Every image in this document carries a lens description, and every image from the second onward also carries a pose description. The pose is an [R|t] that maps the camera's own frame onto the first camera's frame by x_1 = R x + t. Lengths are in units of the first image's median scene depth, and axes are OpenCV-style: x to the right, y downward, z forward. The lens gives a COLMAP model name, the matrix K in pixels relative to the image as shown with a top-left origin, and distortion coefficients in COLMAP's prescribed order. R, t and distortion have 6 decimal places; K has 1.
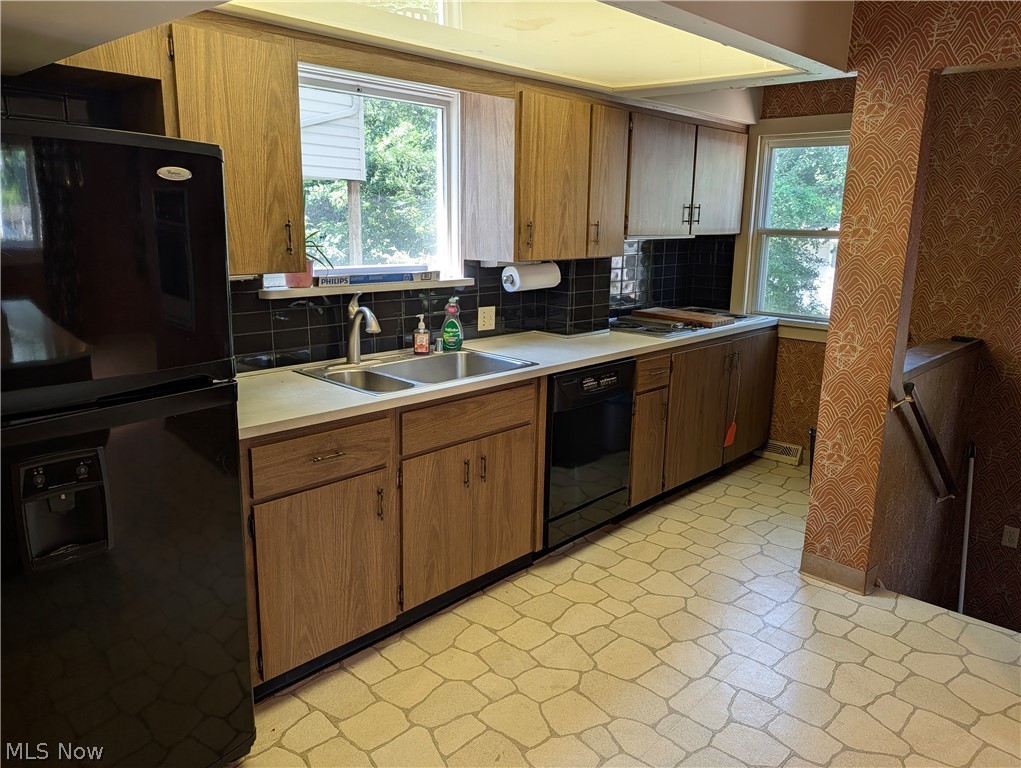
lens RADIAL K [[729.2, 0, 508.6], [0, 729.2, 373.8], [0, 0, 1]] dist [0.010781, -0.004982]
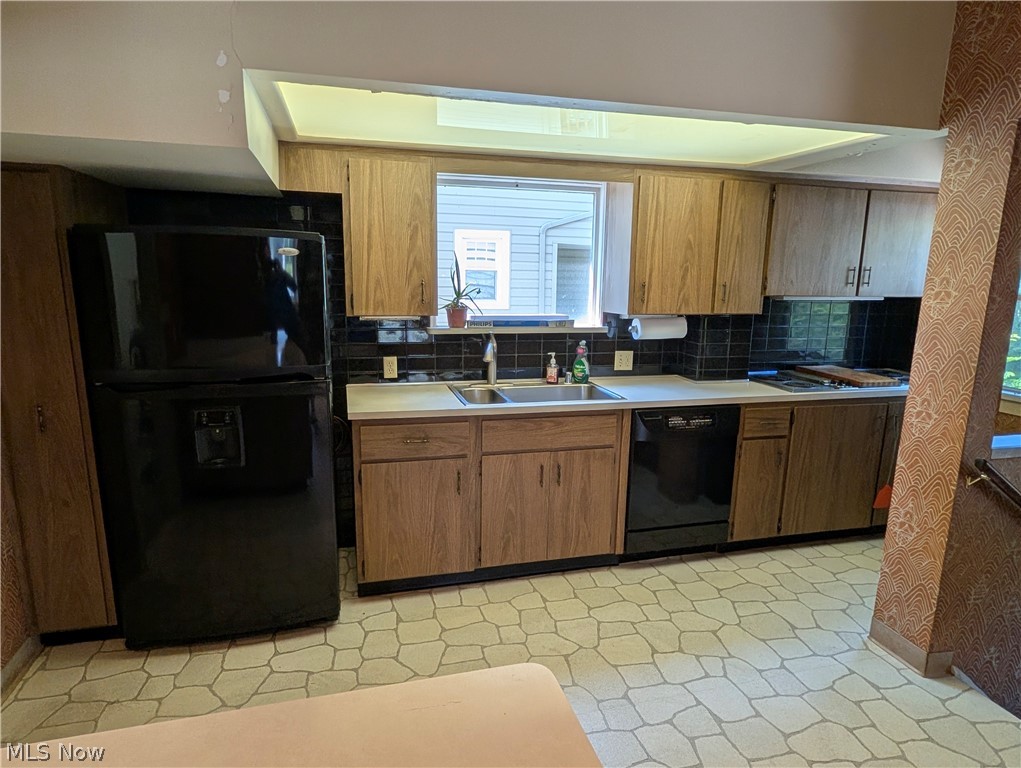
lens RADIAL K [[607.3, 0, 513.4], [0, 607.3, 399.4], [0, 0, 1]] dist [-0.002082, 0.000819]
pose [[0.854882, 0.102638, -0.508569, 0.390195], [-0.111093, 0.993714, 0.013807, -0.006088], [0.506789, 0.044695, 0.860911, 0.035983]]
